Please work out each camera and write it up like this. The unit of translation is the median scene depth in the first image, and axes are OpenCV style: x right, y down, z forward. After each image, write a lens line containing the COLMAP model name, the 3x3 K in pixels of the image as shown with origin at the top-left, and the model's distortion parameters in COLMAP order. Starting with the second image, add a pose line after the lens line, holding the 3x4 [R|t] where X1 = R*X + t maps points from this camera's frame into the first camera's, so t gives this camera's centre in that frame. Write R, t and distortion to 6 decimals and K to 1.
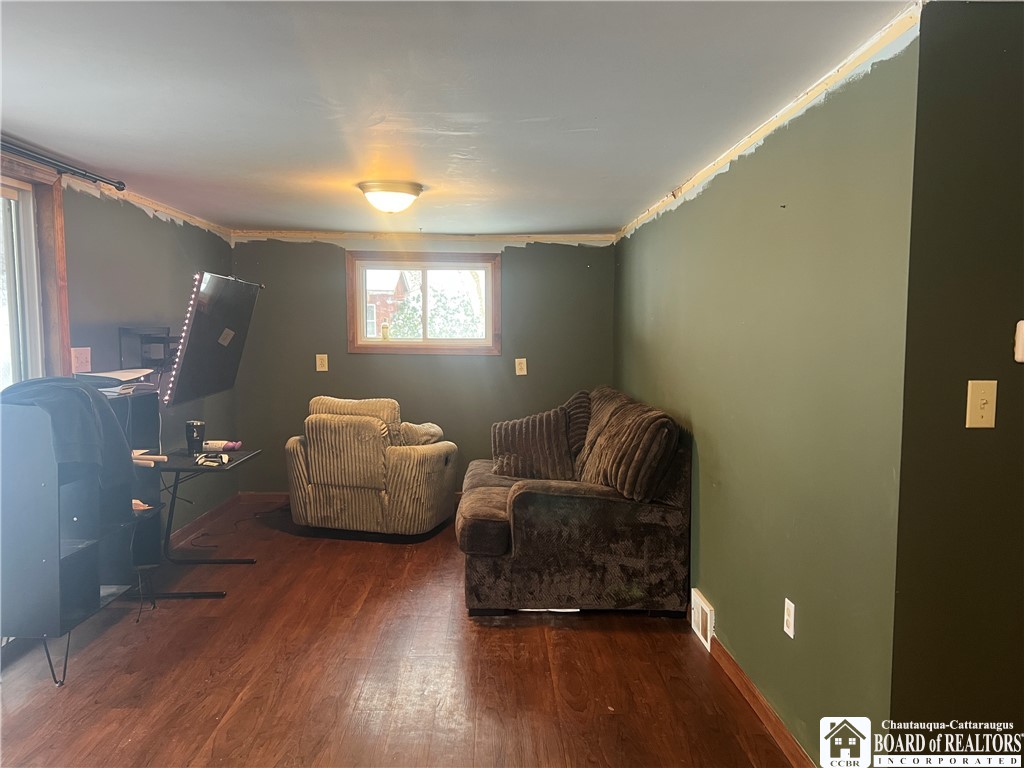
lens RADIAL K [[780.4, 0, 506.3], [0, 780.4, 388.6], [0, 0, 1]] dist [0.142457, -0.257653]
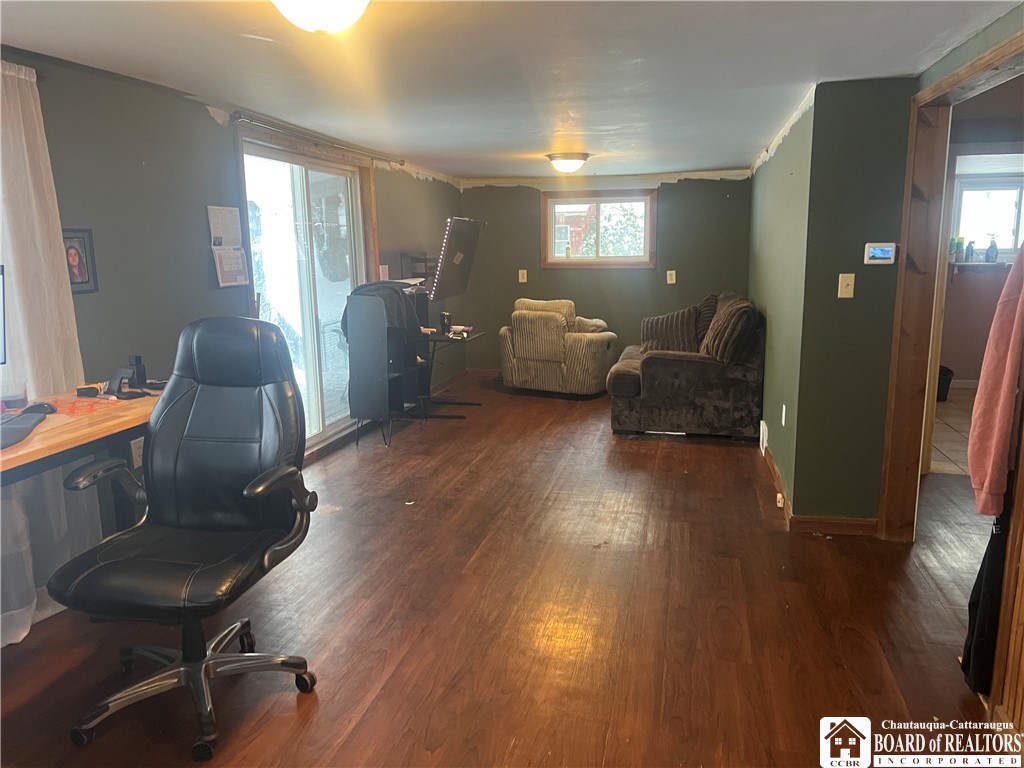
lens RADIAL K [[780.4, 0, 506.3], [0, 780.4, 388.6], [0, 0, 1]] dist [0.142457, -0.257653]
pose [[0.968984, 0.027933, -0.245540, 0.113535], [-0.002460, 0.994632, 0.103444, 0.030847], [0.247111, -0.099631, 0.963851, -0.494910]]
